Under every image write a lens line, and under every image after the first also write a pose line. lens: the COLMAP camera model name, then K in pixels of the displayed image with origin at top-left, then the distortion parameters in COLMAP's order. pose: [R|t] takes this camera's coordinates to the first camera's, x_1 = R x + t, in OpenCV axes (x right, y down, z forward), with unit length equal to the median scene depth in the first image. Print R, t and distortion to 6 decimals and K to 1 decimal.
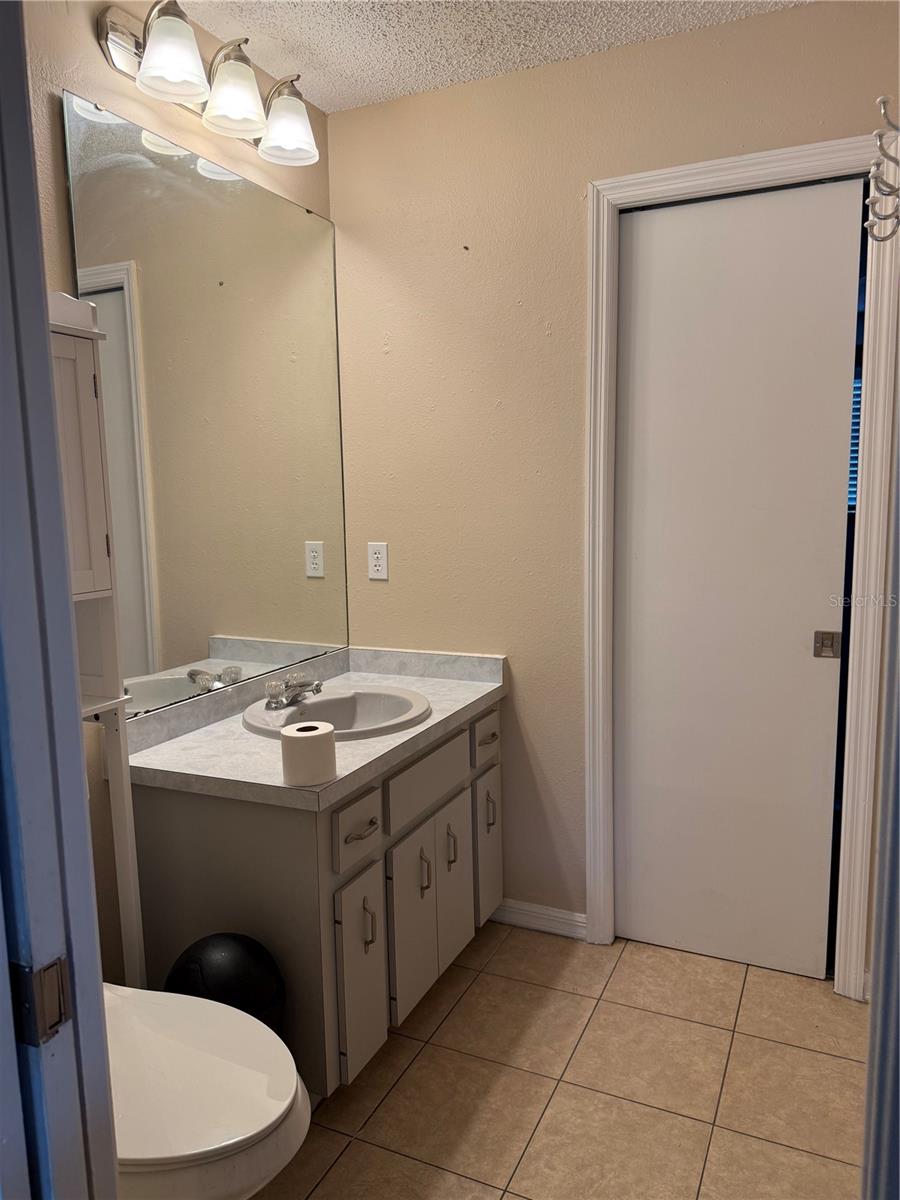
lens RADIAL K [[842.7, 0, 450.3], [0, 842.7, 597.2], [0, 0, 1]] dist [0.029555, -0.036709]
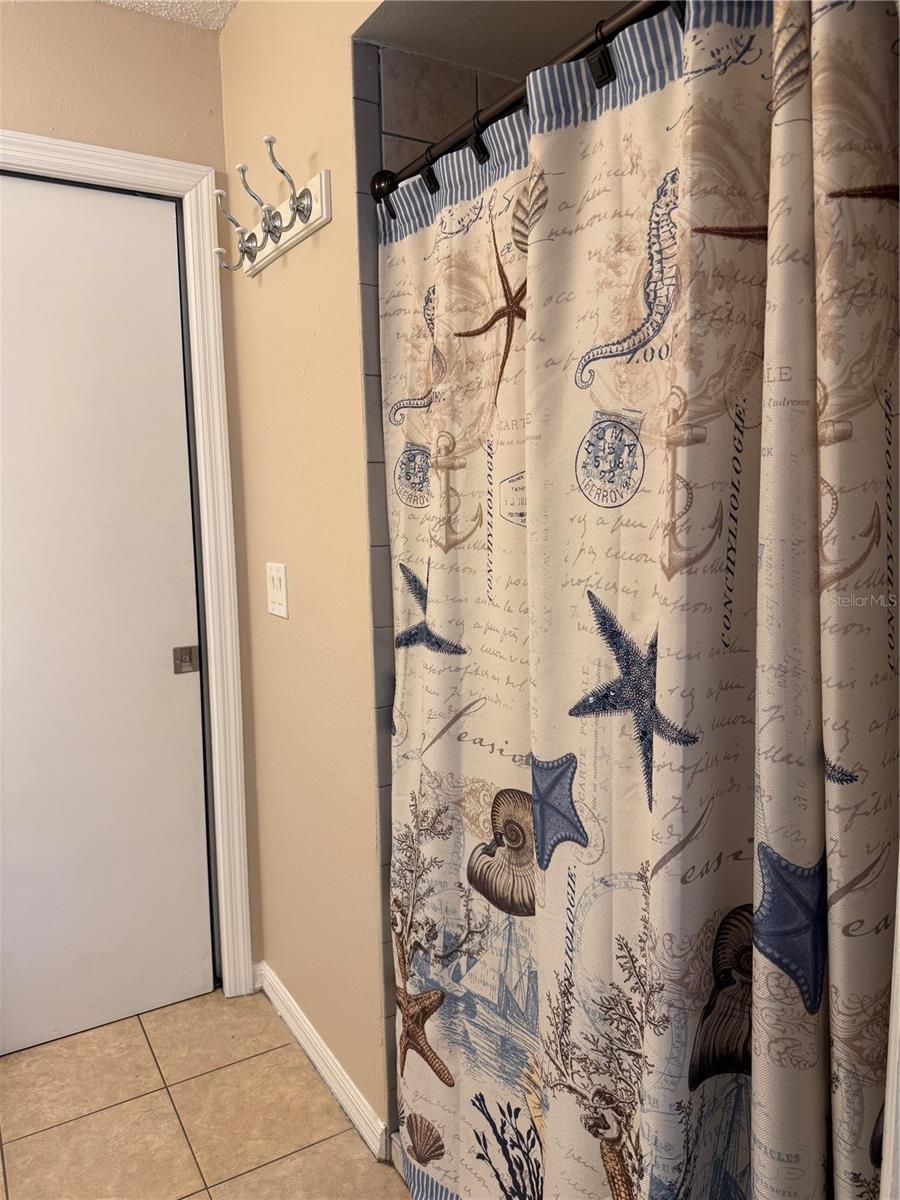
lens RADIAL K [[842.7, 0, 450.3], [0, 842.7, 597.2], [0, 0, 1]] dist [0.029555, -0.036709]
pose [[0.558207, -0.083420, 0.825497, -0.201712], [0.104560, 0.994073, 0.029751, -0.015123], [-0.823087, 0.069707, 0.563621, 0.173435]]
